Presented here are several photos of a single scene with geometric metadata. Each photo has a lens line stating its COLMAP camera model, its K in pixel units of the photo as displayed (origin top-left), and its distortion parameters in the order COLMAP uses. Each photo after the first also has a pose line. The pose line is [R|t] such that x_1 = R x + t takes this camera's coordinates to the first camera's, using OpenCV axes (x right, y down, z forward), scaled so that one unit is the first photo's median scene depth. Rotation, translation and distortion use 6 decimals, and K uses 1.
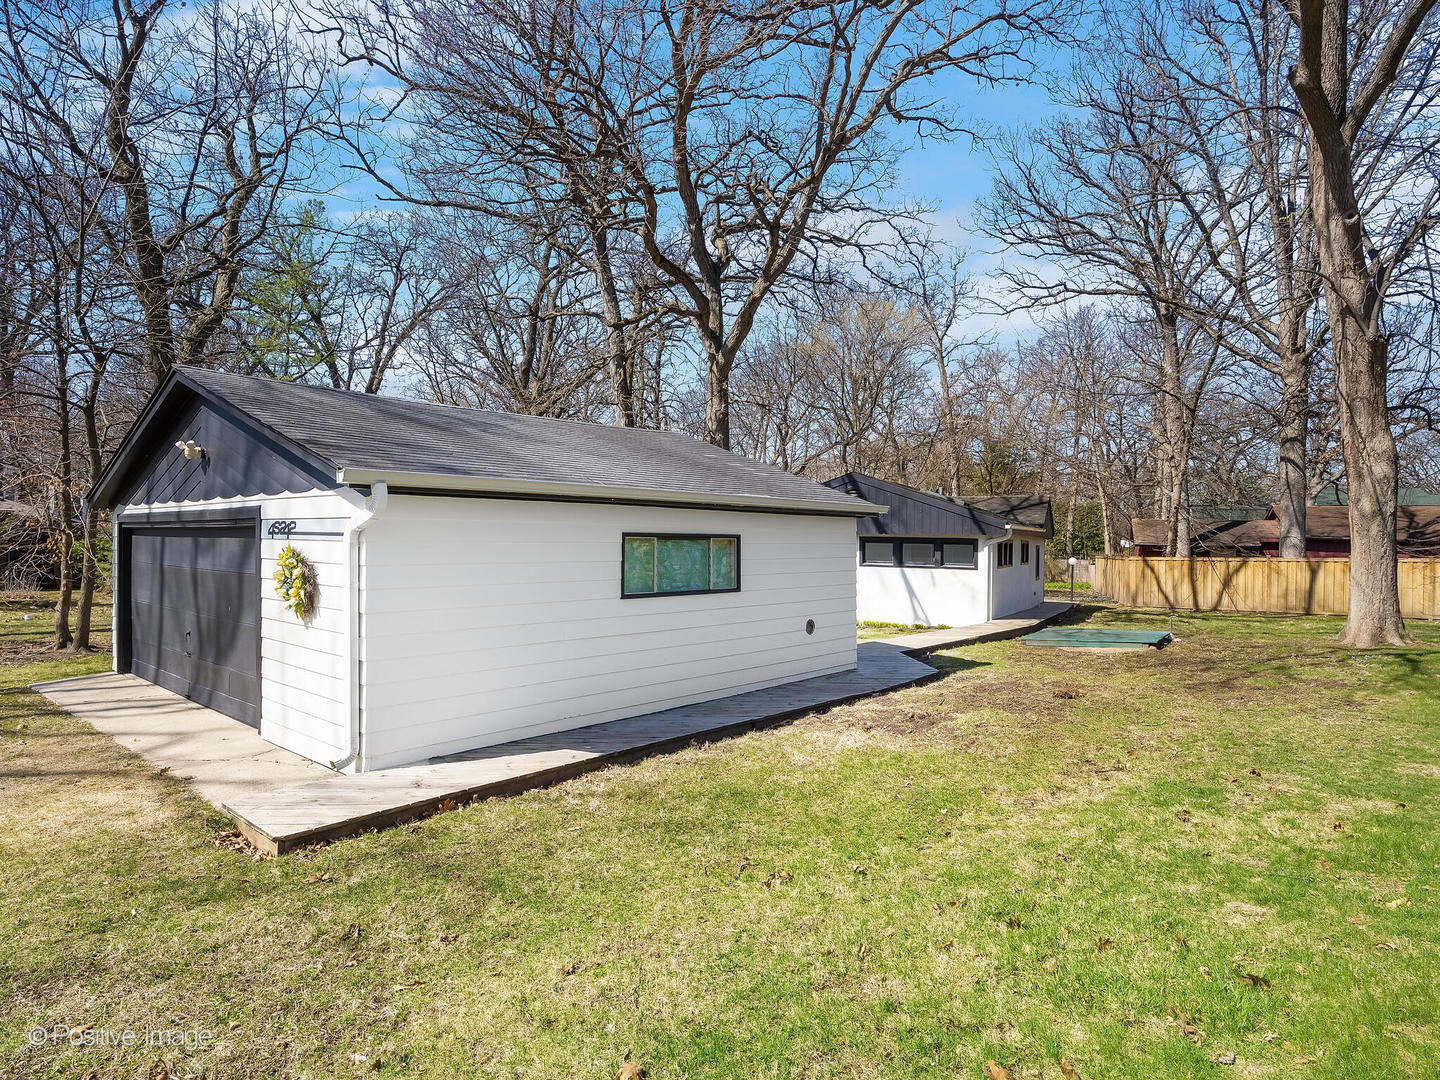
lens RADIAL K [[821.1, 0, 720.0], [0, 821.1, 540.0], [0, 0, 1]] dist [0.000341, 0.000065]
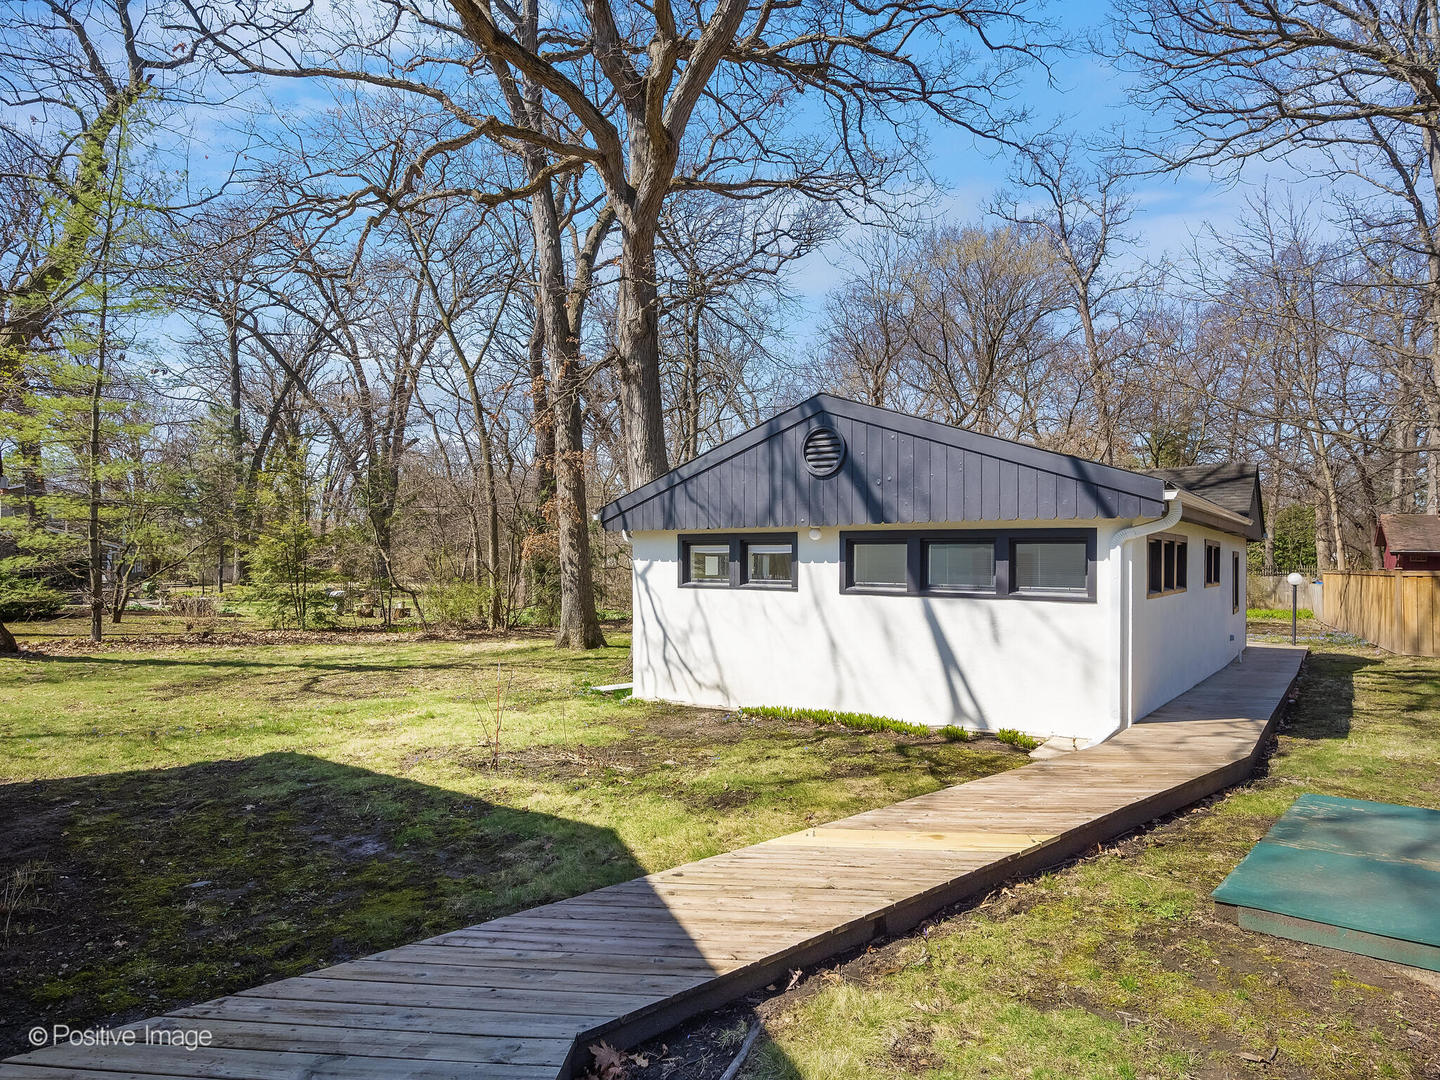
lens RADIAL K [[902.1, 0, 720.3], [0, 902.1, 557.8], [0, 0, 1]] dist [-0.000497, -0.001454]
pose [[0.990011, -0.013600, -0.140332, 0.148421], [0.013119, 0.999904, -0.004355, 0.010186], [0.140378, 0.002470, 0.990095, 0.406717]]
